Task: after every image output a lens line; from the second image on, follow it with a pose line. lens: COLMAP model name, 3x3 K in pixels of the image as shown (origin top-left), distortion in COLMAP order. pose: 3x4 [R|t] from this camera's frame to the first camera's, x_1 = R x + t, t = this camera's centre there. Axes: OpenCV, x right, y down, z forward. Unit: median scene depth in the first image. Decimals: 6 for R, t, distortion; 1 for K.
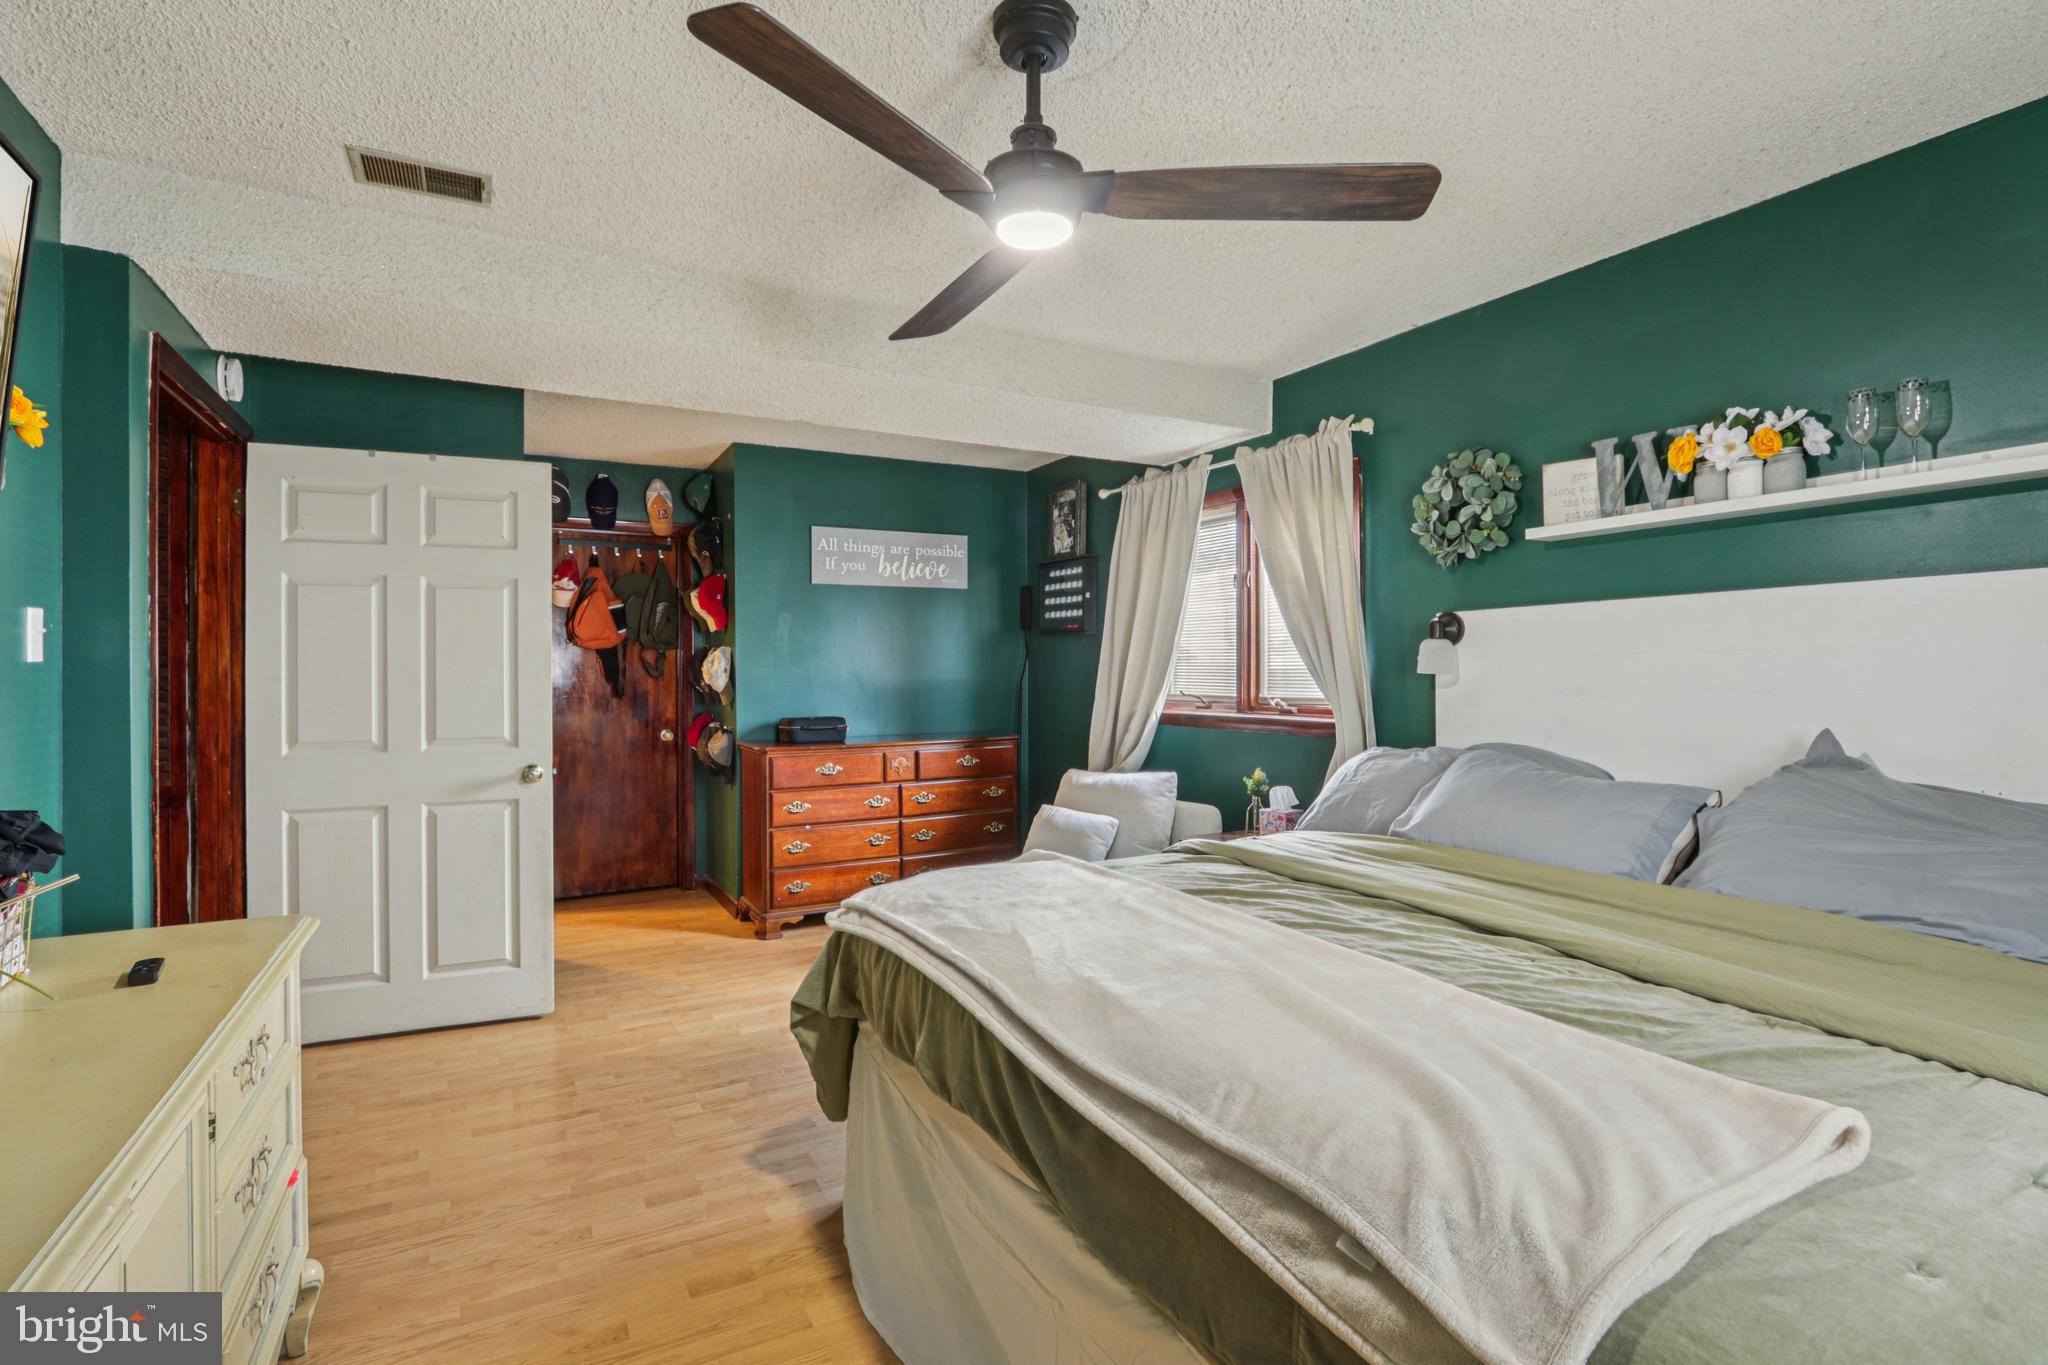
lens RADIAL K [[990.3, 0, 1026.5], [0, 990.3, 666.7], [0, 0, 1]] dist [-0.001358, 0.000353]
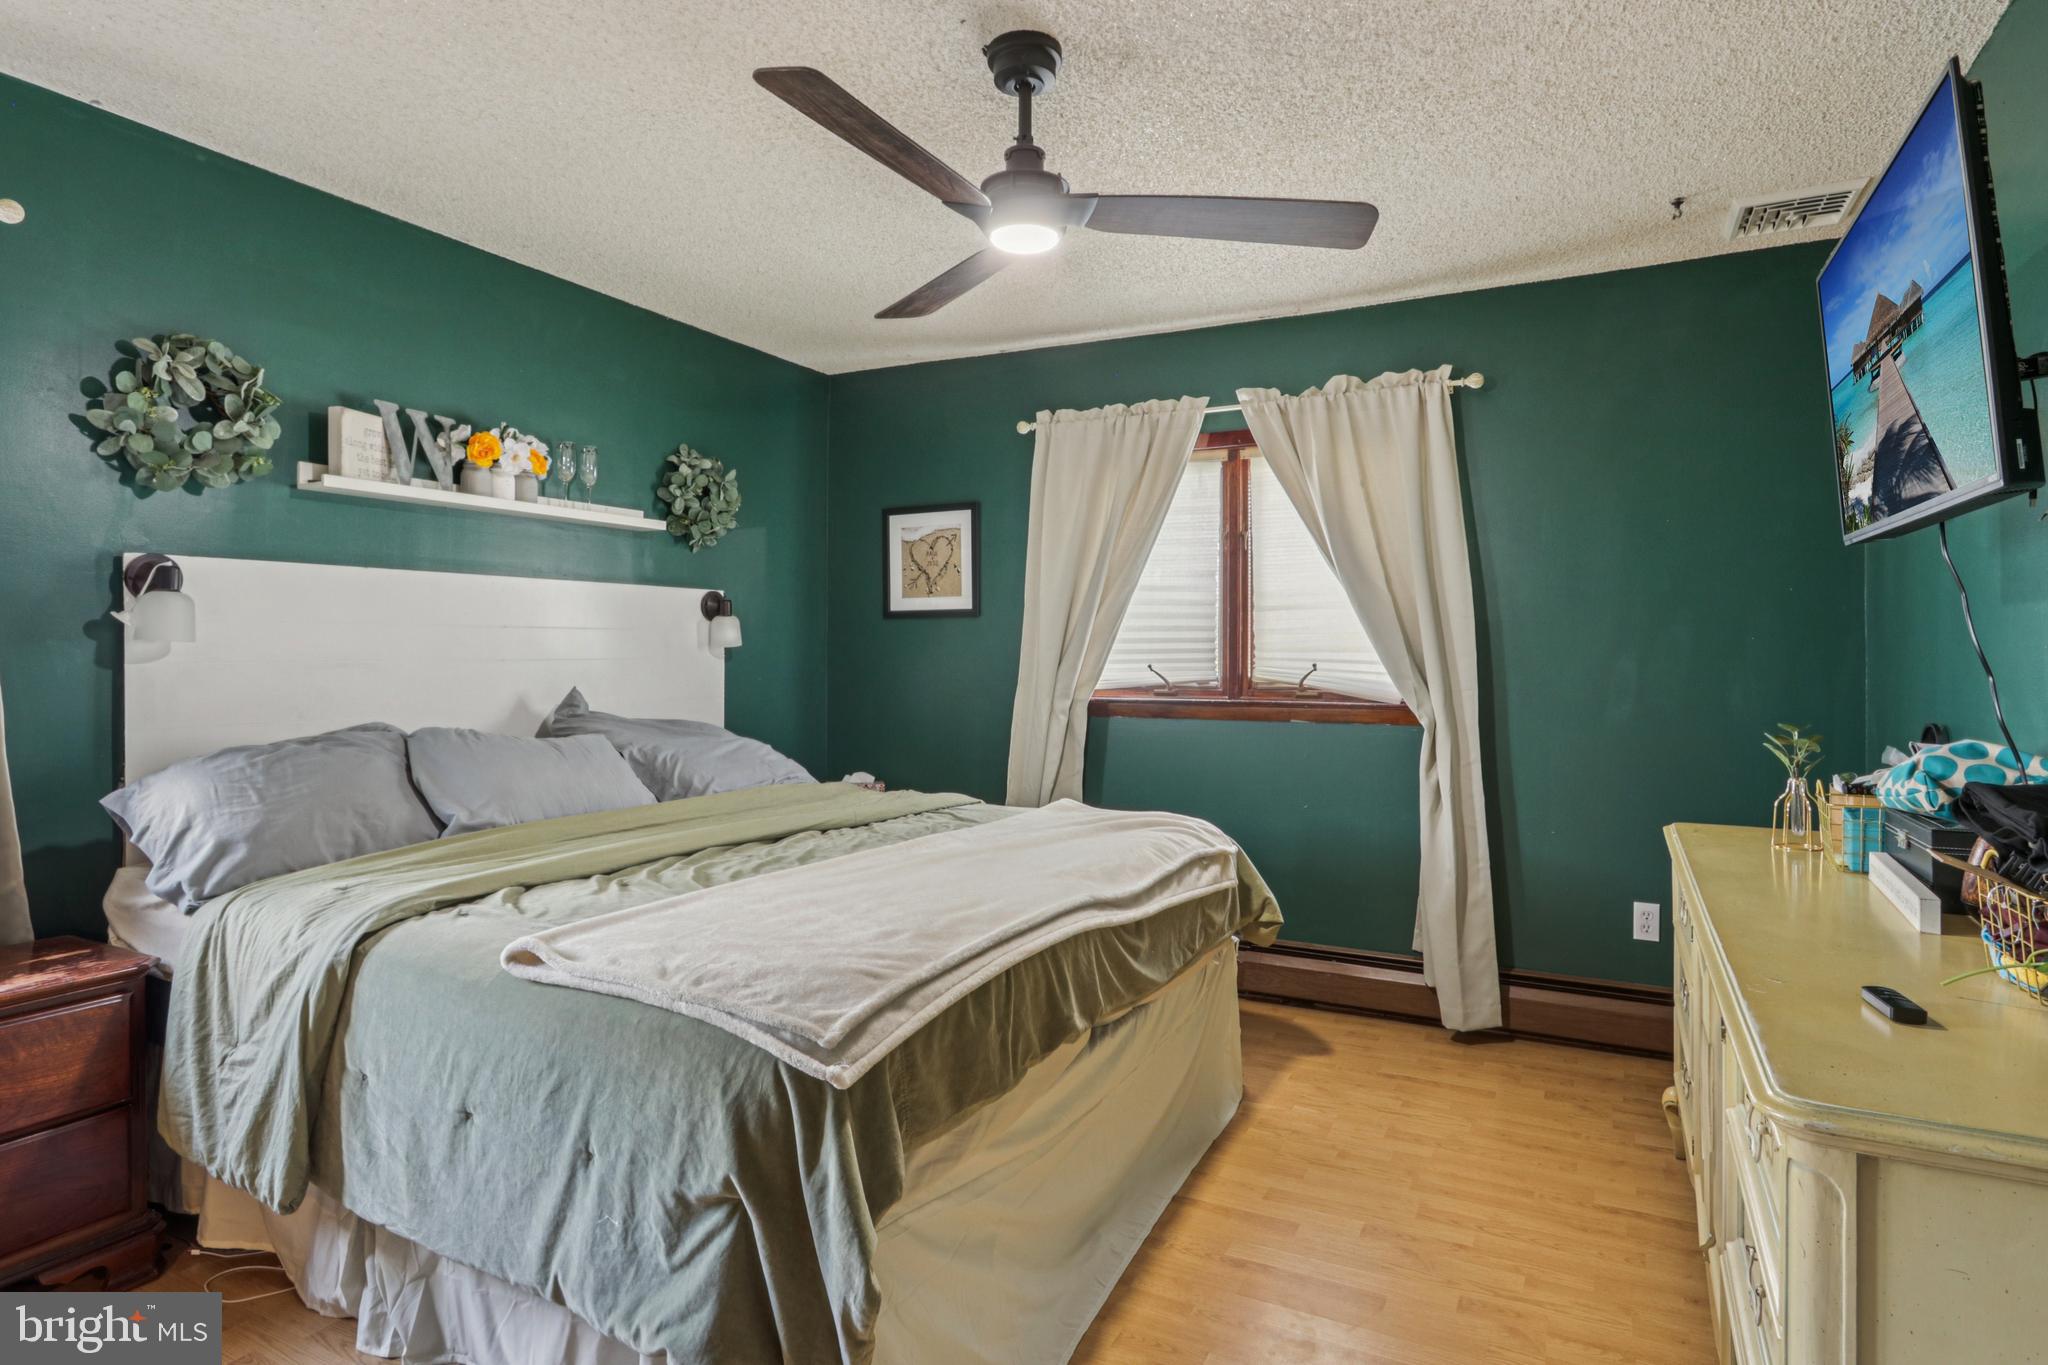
lens RADIAL K [[1105.7, 0, 1011.5], [0, 1105.7, 649.8], [0, 0, 1]] dist [-0.013709, 0.000188]
pose [[-0.545761, 0.010097, 0.837880, -0.749818], [-0.002223, 0.999906, -0.013498, 0.030513], [-0.837938, -0.009229, -0.545687, 1.238686]]
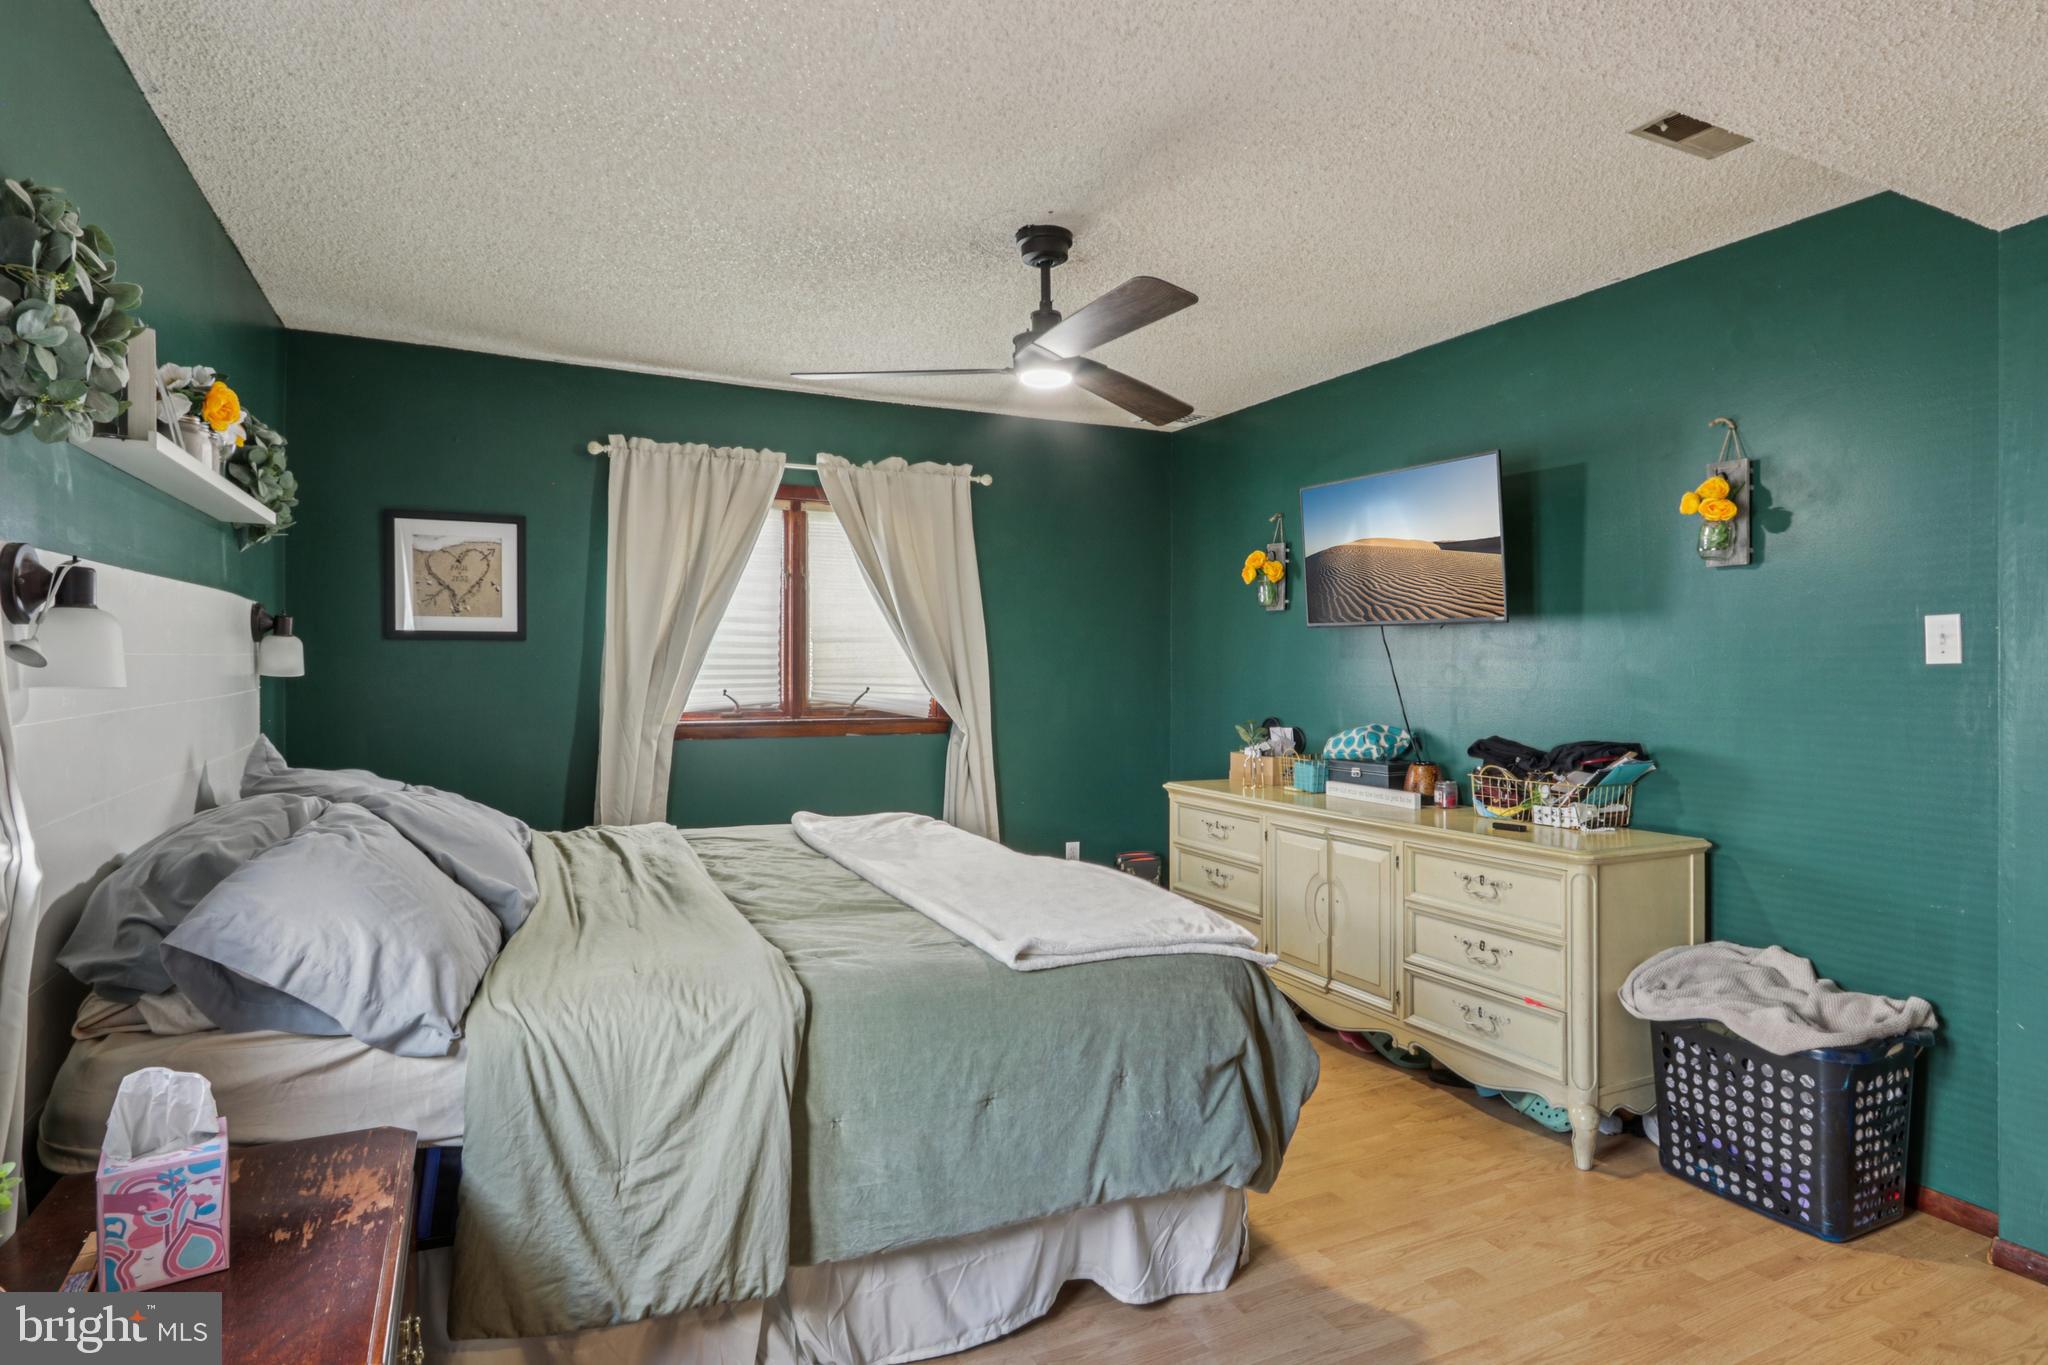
lens RADIAL K [[1119.1, 0, 1022.8], [0, 1119.1, 688.0], [0, 0, 1]] dist [-0.003900, -0.000423]
pose [[-0.998448, 0.002719, 0.055622, -0.033435], [0.003585, 0.999874, 0.015467, -0.000360], [-0.055573, 0.015643, -0.998332, 1.974476]]
